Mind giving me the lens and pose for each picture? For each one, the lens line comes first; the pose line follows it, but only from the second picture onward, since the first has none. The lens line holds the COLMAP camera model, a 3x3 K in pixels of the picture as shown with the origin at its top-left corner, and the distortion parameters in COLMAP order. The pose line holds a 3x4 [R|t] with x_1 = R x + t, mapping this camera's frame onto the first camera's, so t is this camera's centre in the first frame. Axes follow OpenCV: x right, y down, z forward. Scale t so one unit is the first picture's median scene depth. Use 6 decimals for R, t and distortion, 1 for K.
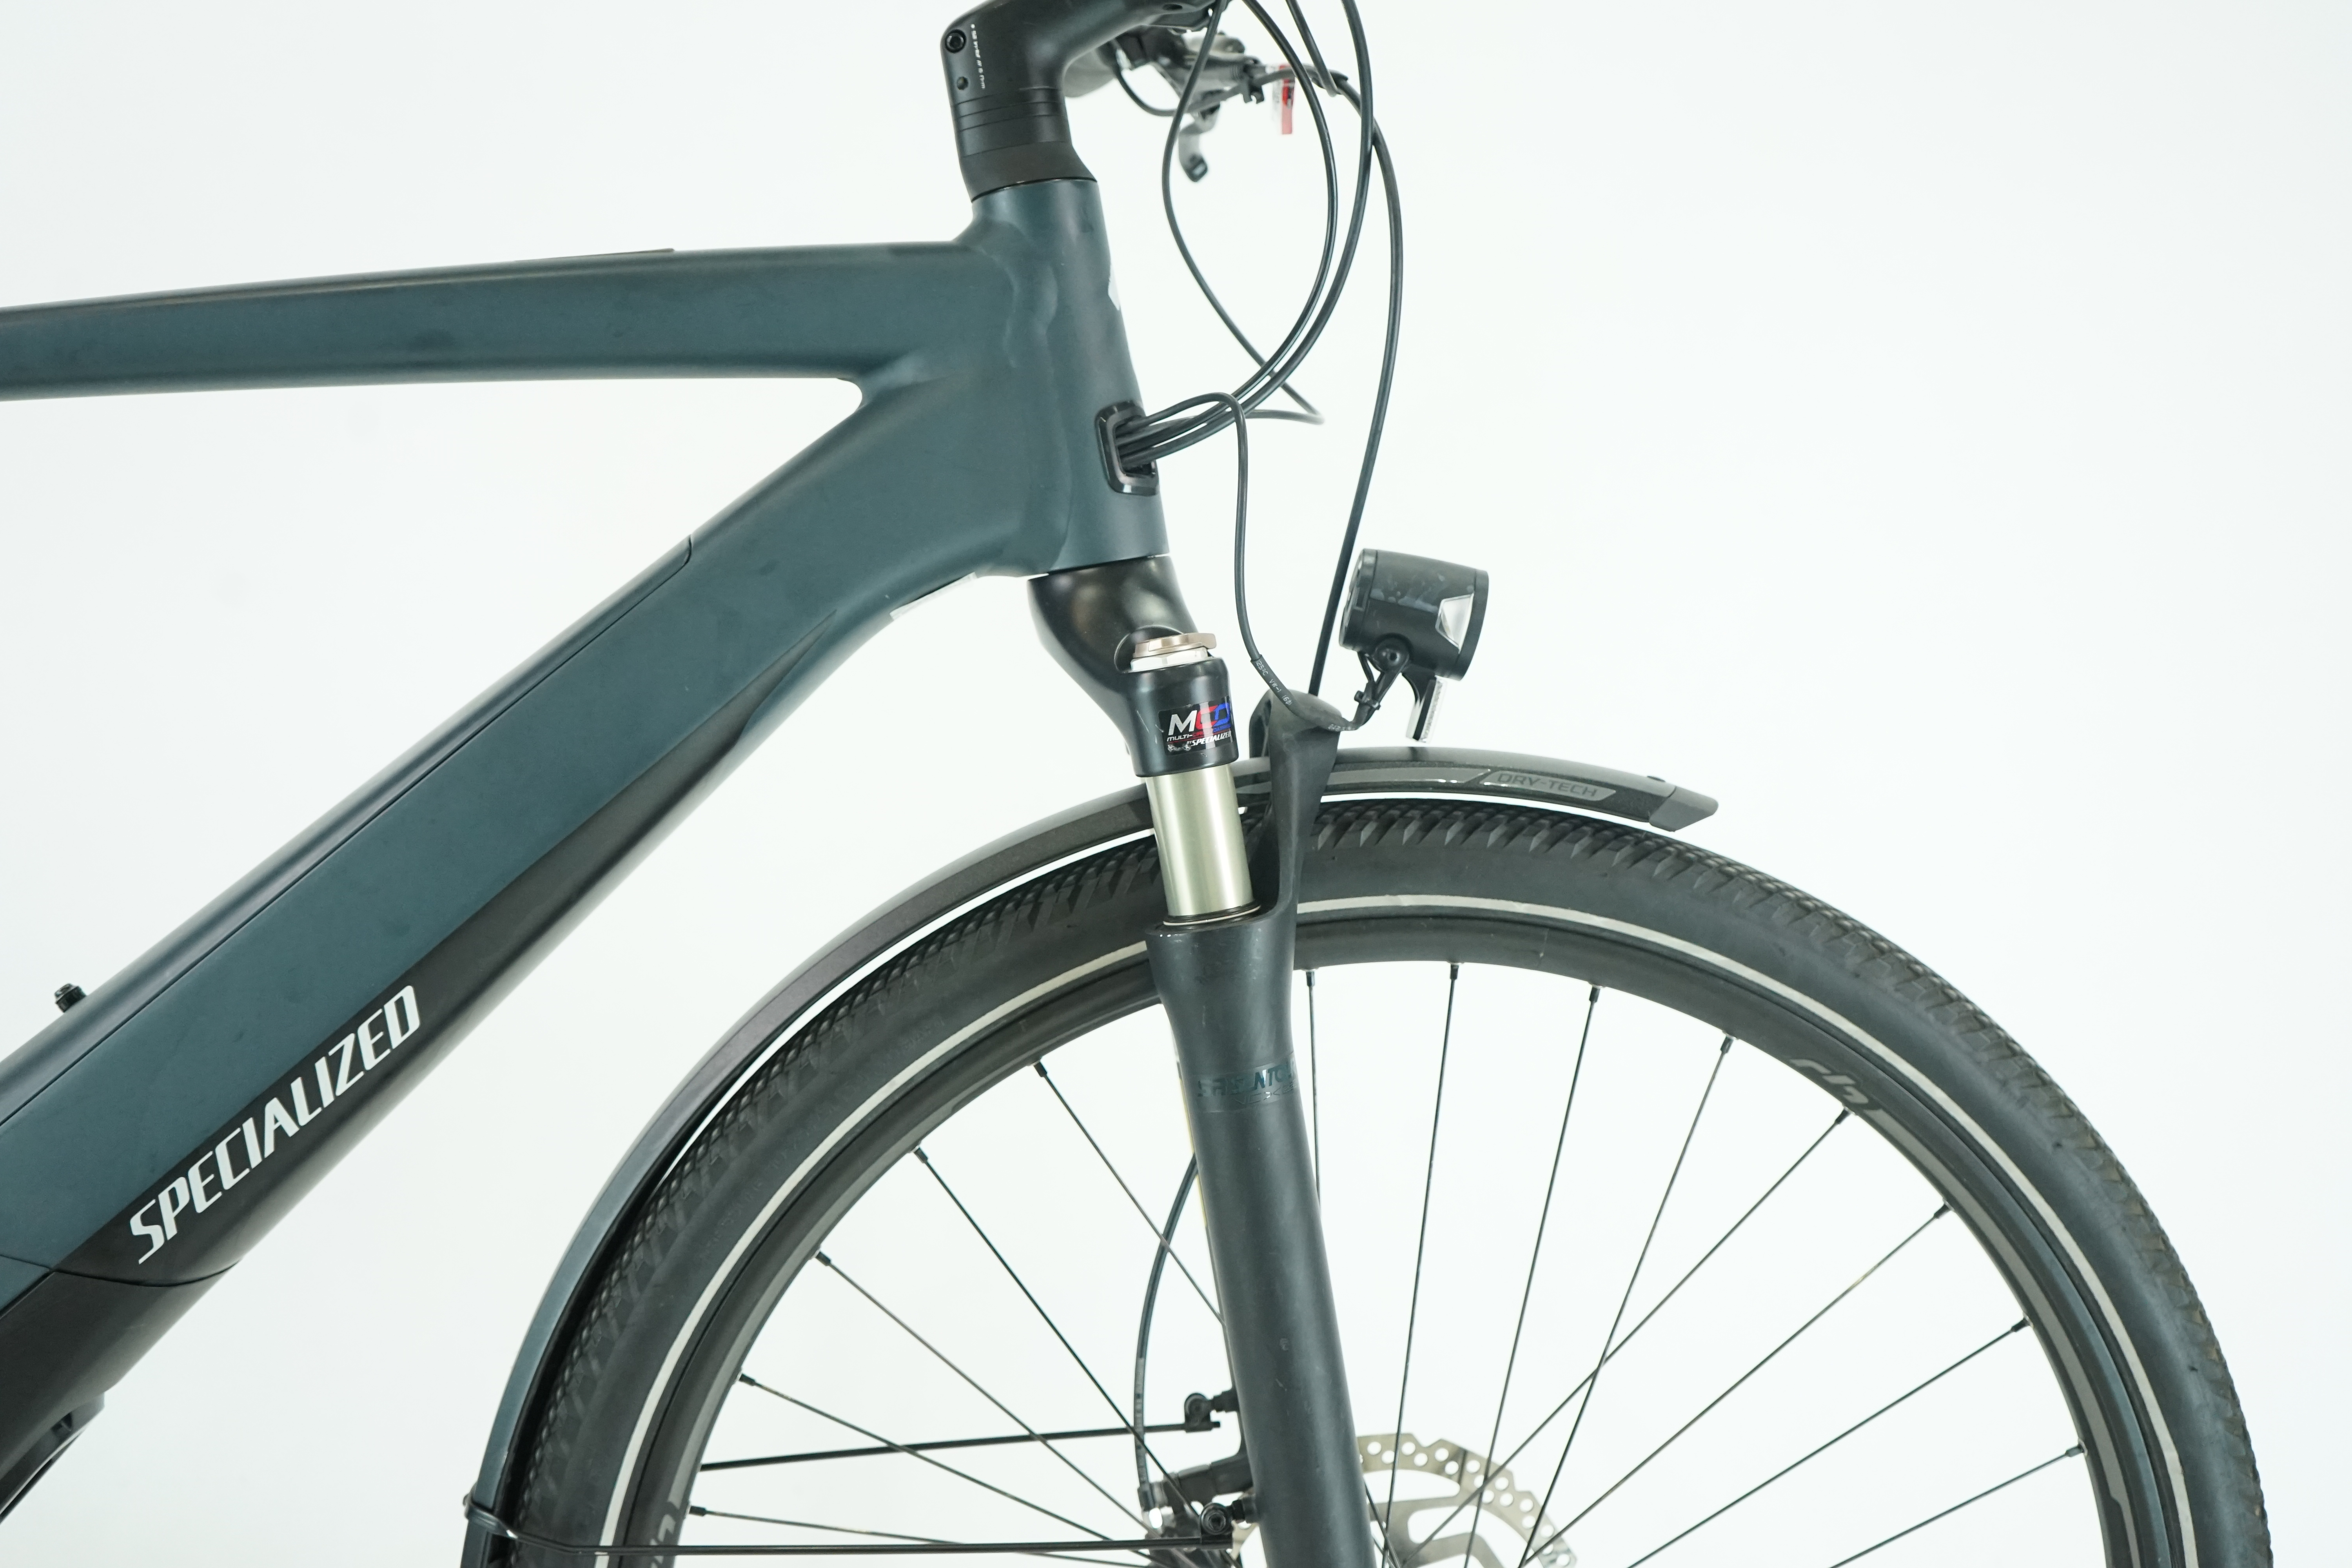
lens RADIAL K [[2265.9, 0, 1176.0], [0, 2265.9, 784.0], [0, 0, 1]] dist [-0.006295, -0.014830]
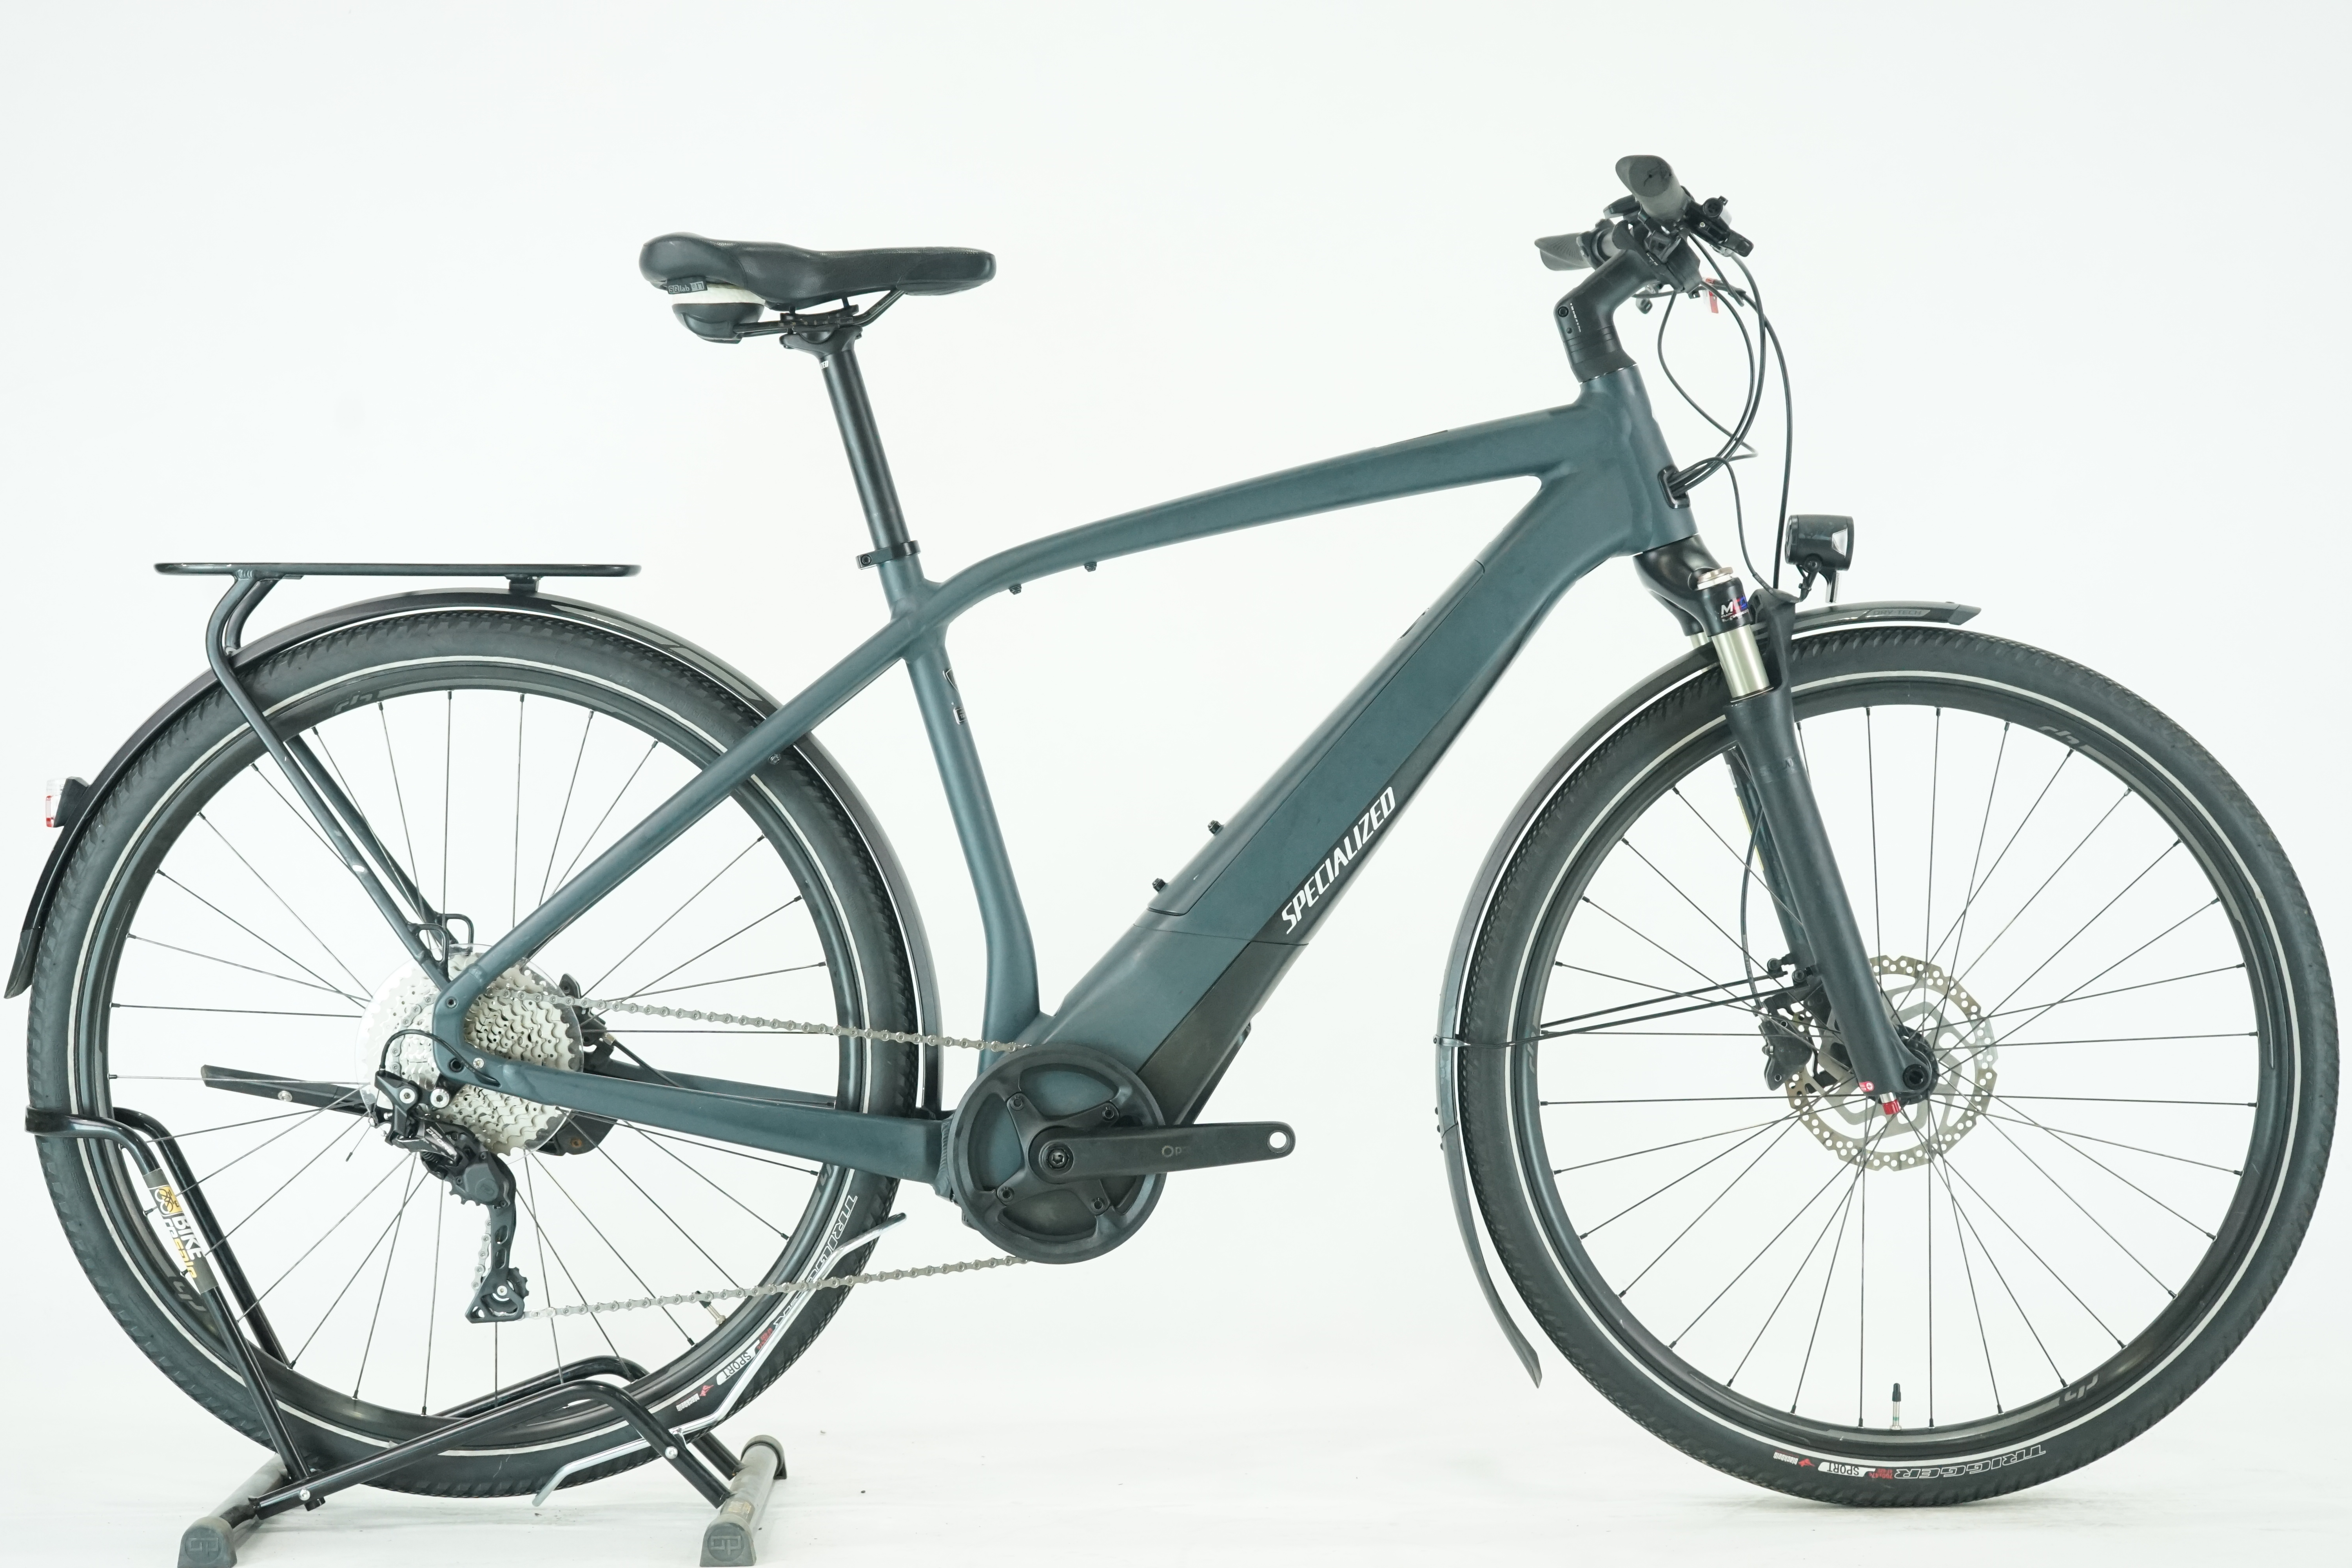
lens RADIAL K [[4435.0, 0, 1176.0], [0, 4435.0, 784.0], [0, 0, 1]] dist [0.003572, 0.021520]
pose [[0.986781, -0.160096, -0.025151, -0.415705], [0.159132, 0.986581, -0.036524, 0.200003], [0.030661, 0.032039, 0.999016, -3.108910]]
